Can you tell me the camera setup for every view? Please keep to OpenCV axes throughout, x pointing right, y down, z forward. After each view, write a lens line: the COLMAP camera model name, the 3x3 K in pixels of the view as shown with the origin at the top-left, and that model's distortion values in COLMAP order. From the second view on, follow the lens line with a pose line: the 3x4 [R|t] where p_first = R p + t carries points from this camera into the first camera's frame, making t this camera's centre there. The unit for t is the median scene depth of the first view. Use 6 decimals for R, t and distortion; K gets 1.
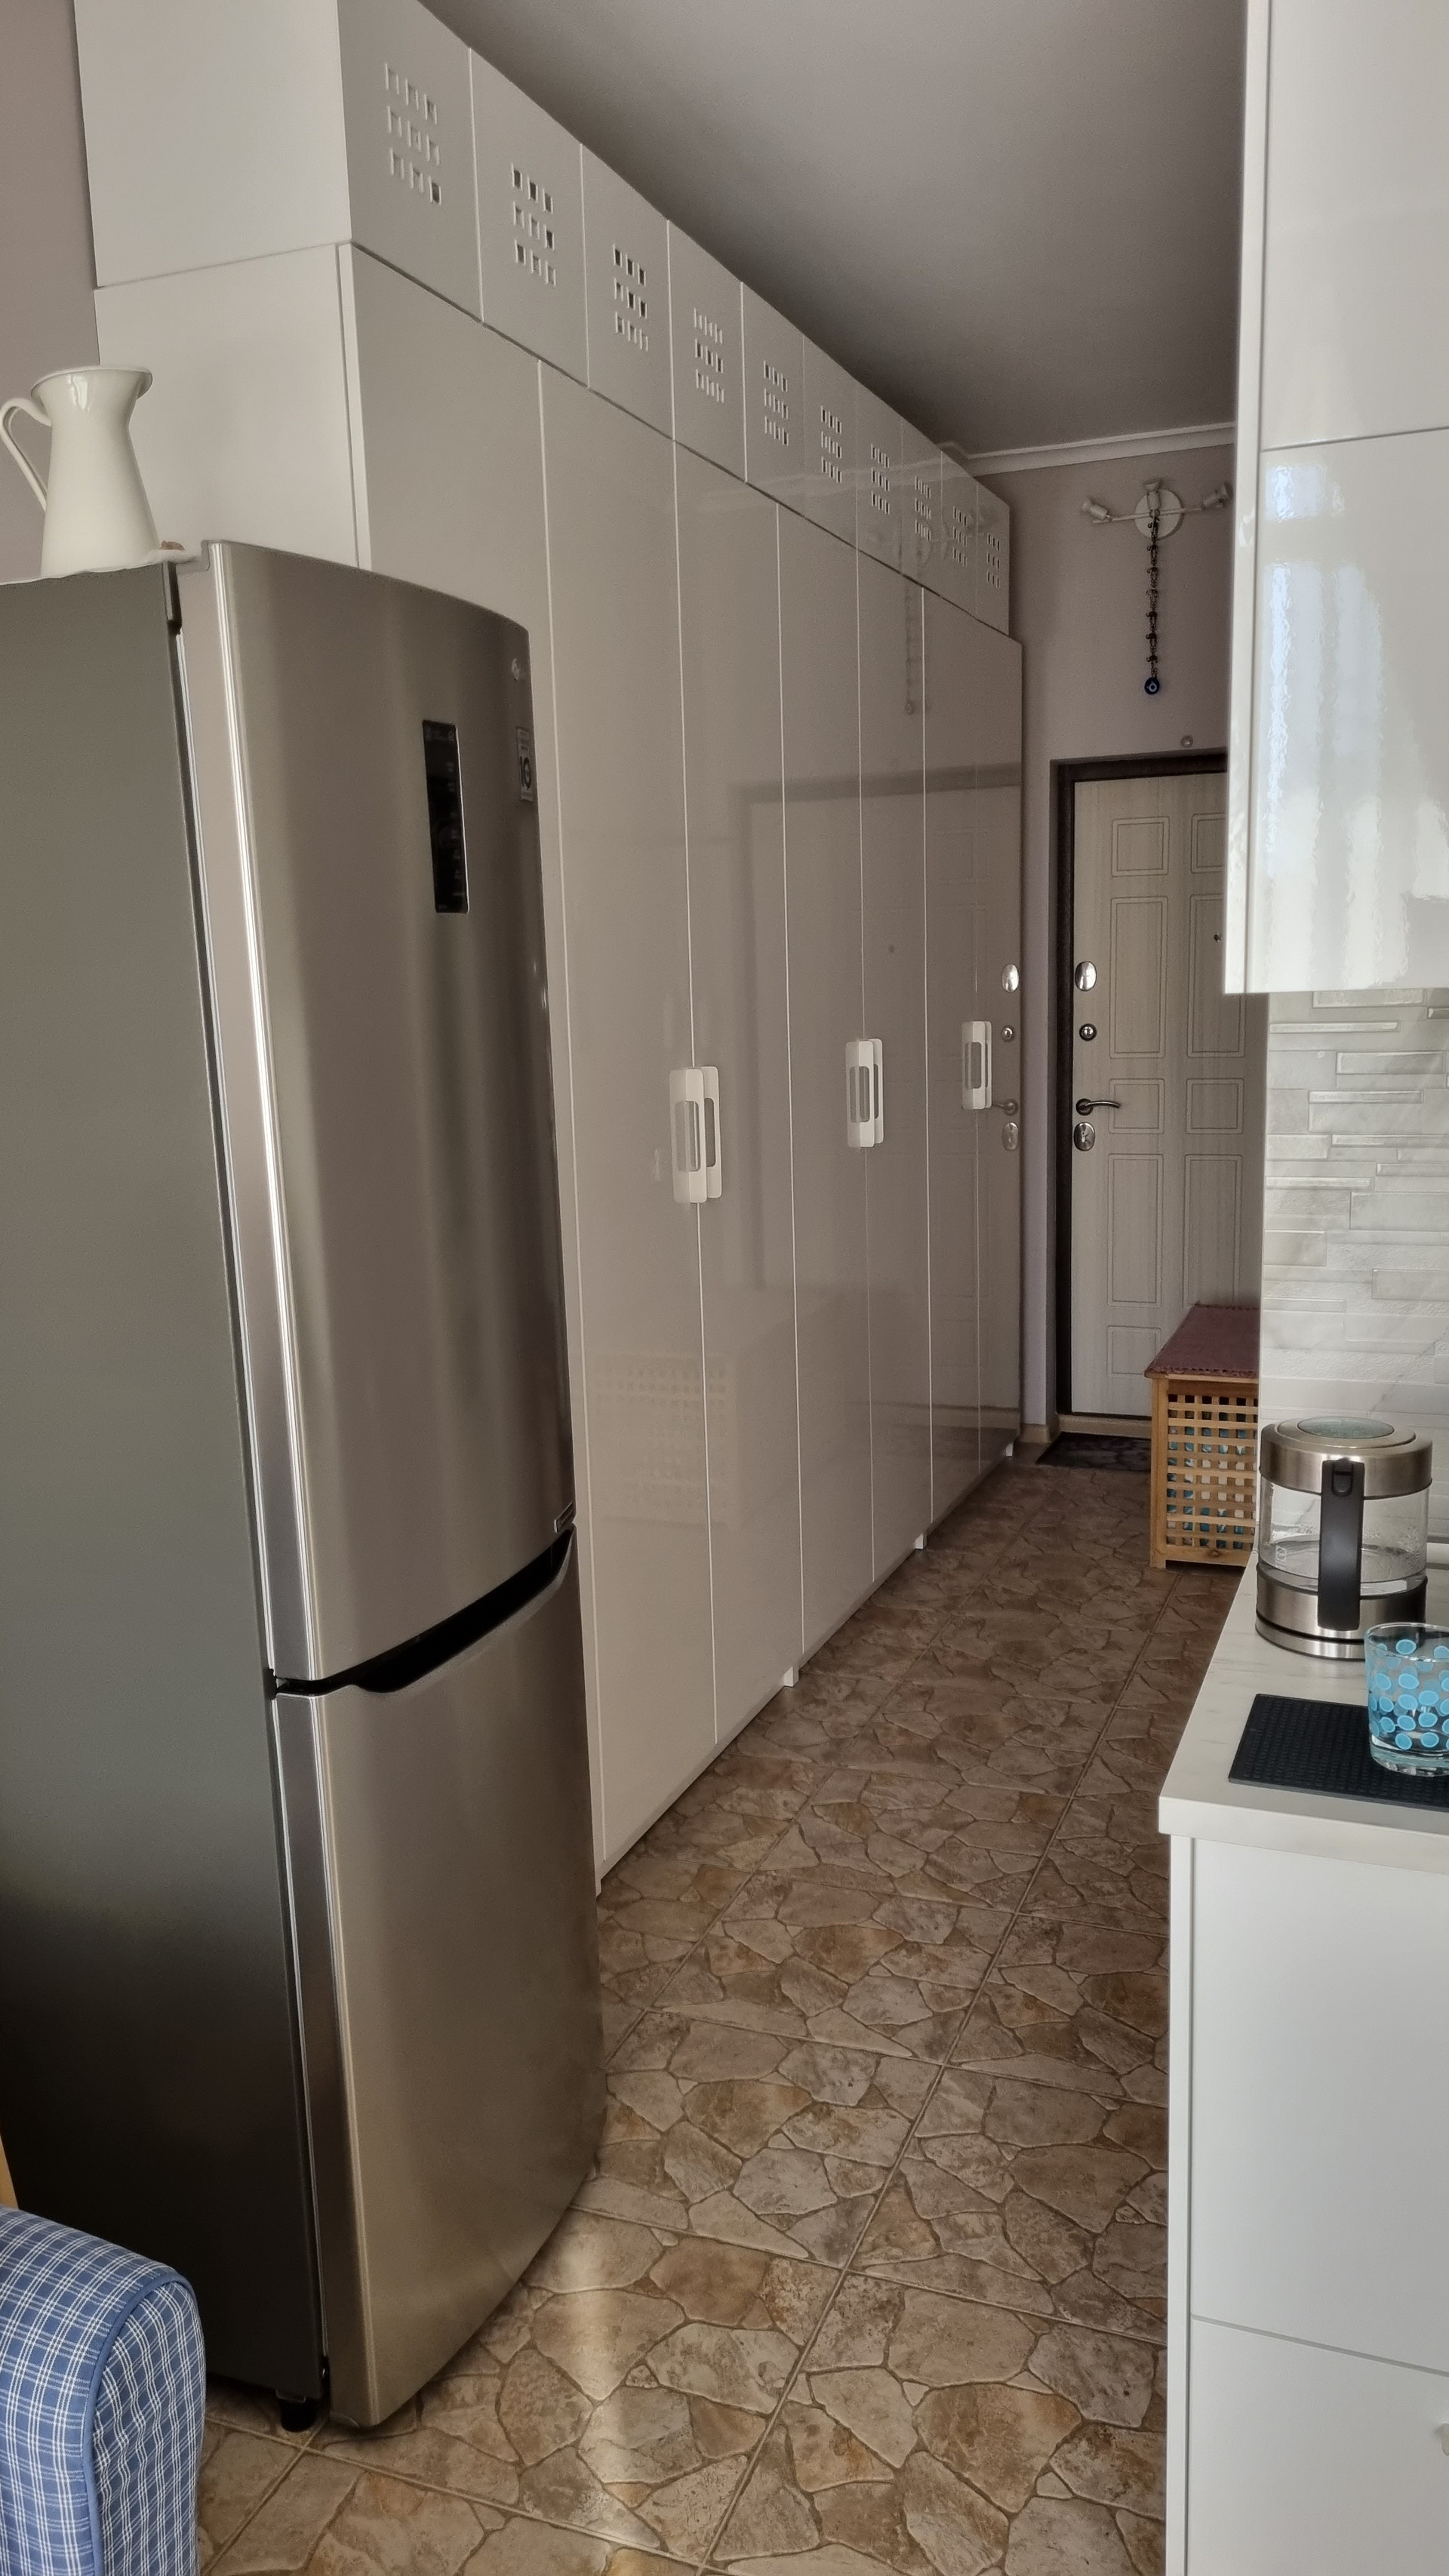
lens RADIAL K [[1903.7, 0, 724.5], [0, 1903.7, 1288.0], [0, 0, 1]] dist [0.033727, -0.033597]
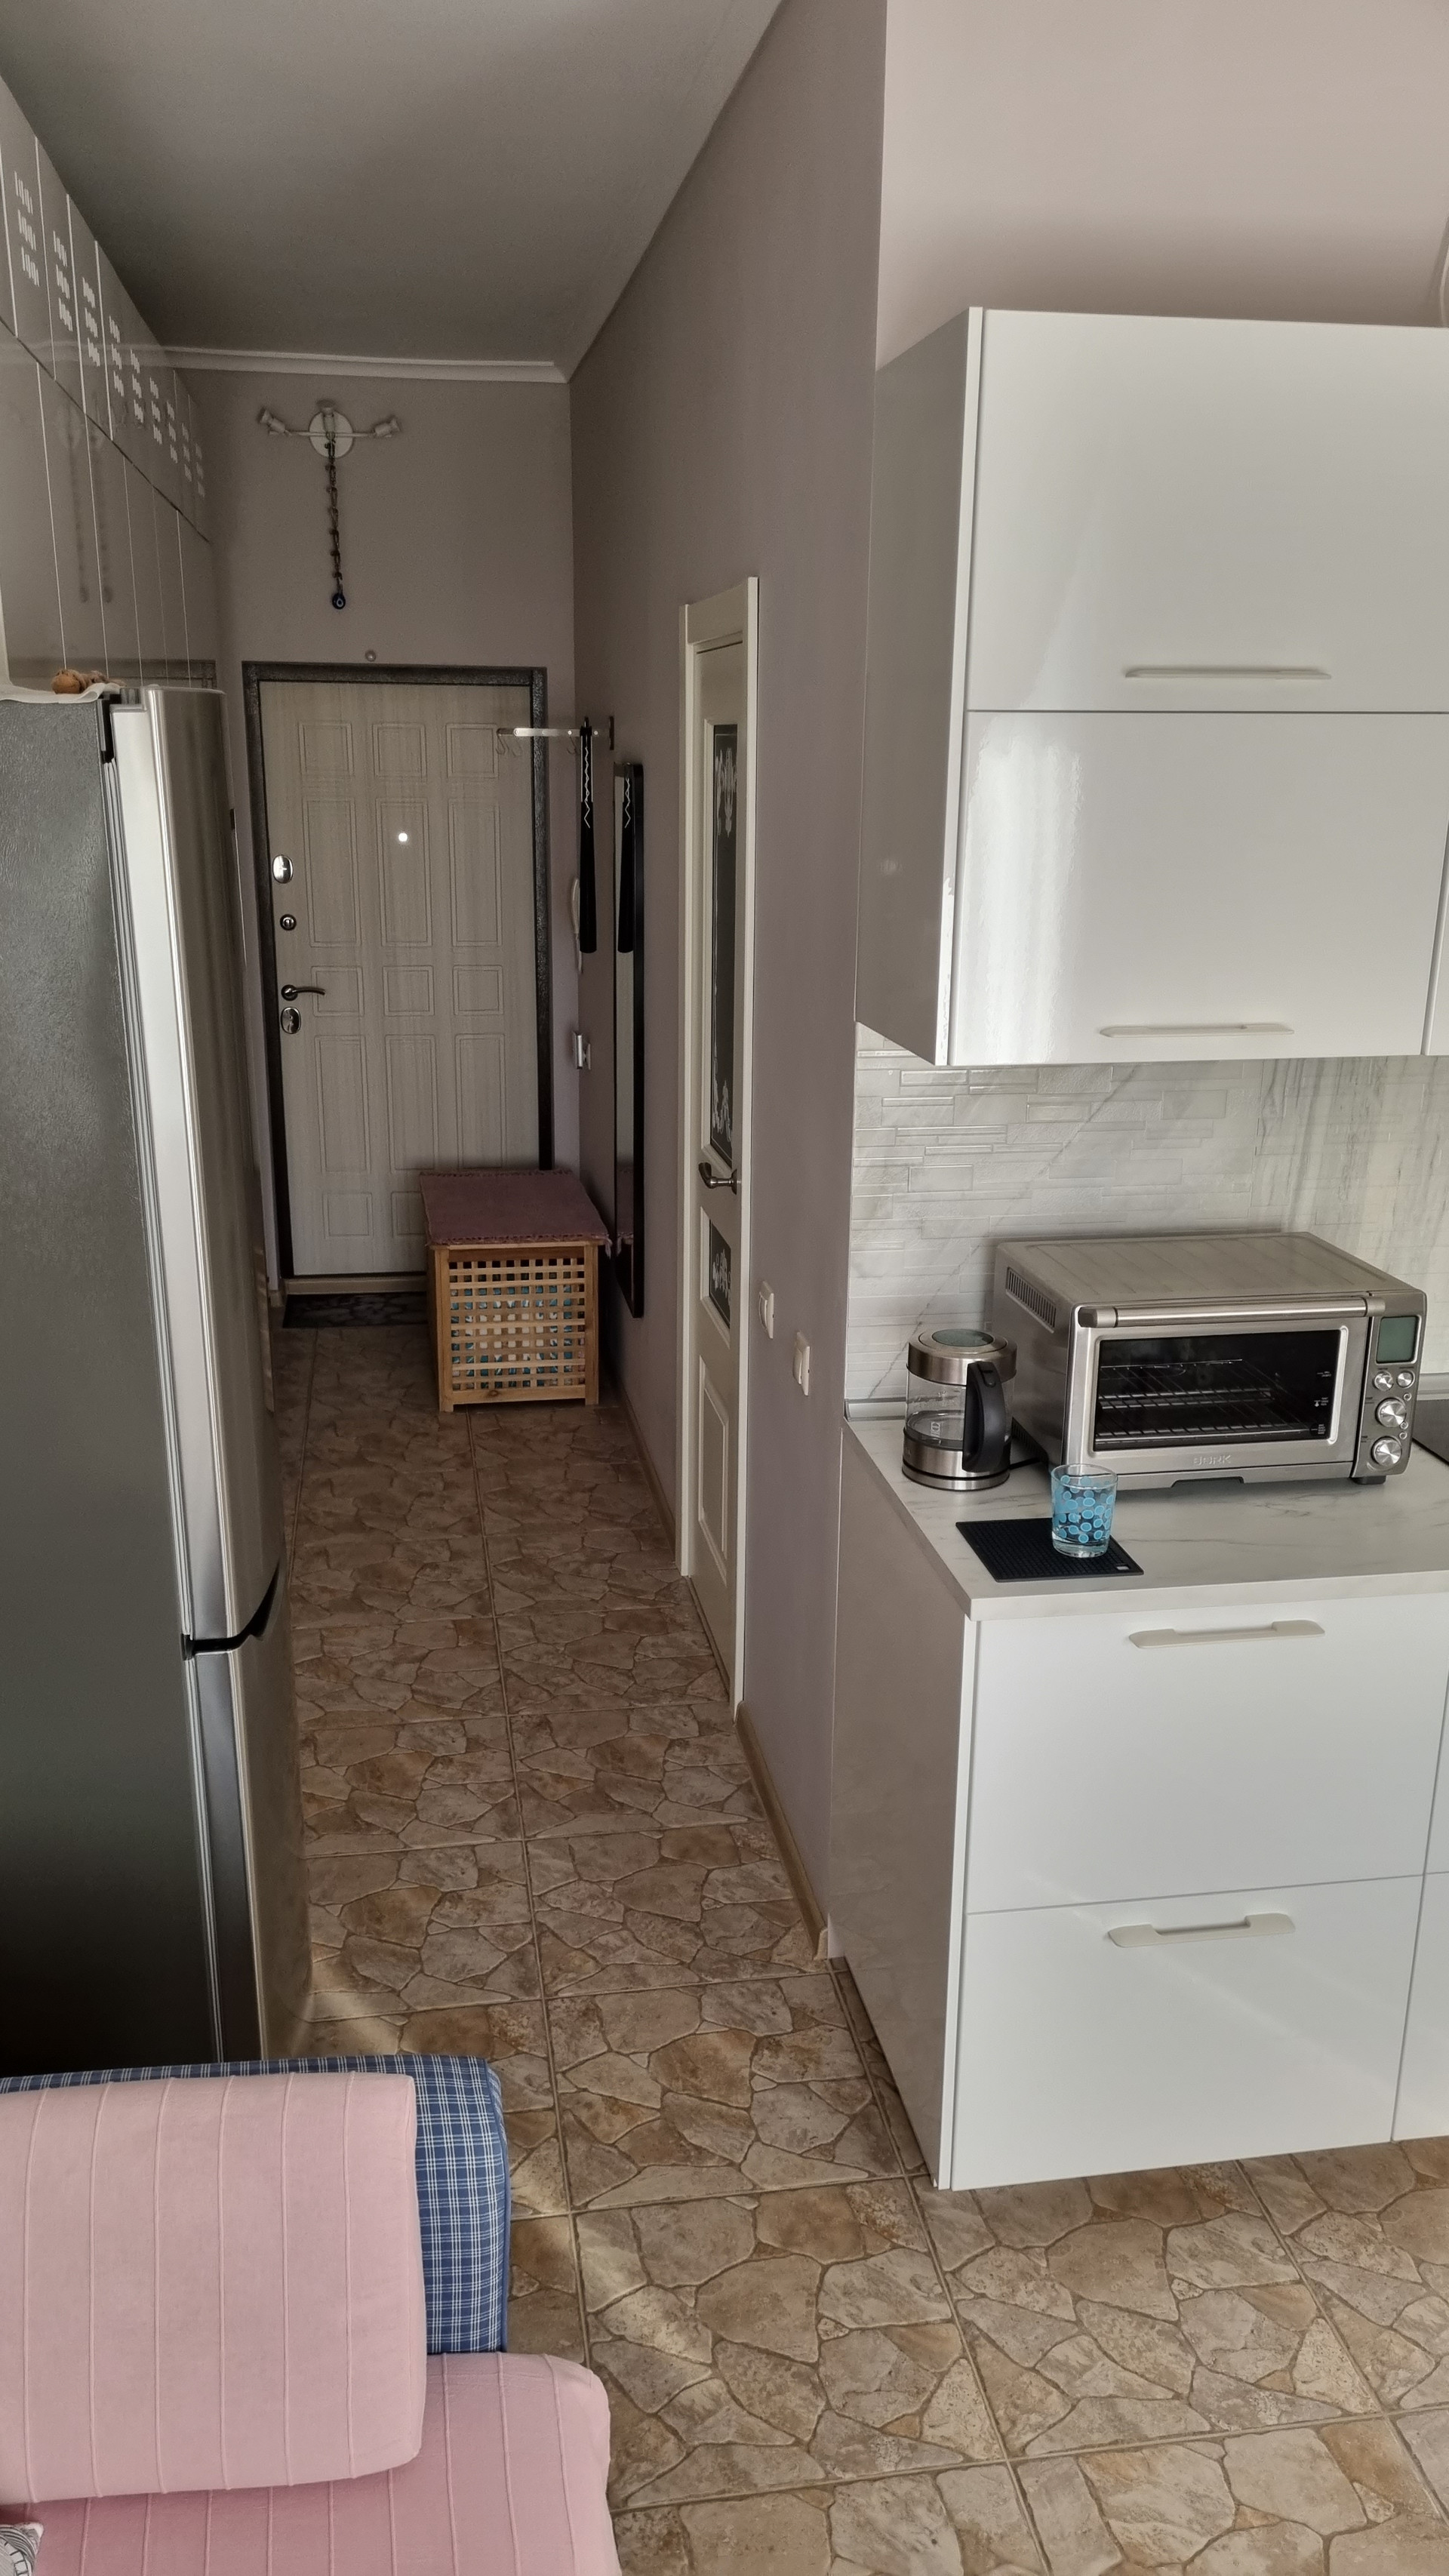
lens RADIAL K [[1906.0, 0, 691.7], [0, 1906.0, 1290.3], [0, 0, 1]] dist [0.022345, -0.007769]
pose [[0.859319, -0.102263, 0.501111, -0.269216], [0.050326, 0.991958, 0.116131, -0.066068], [-0.508957, -0.074575, 0.857555, -0.077106]]
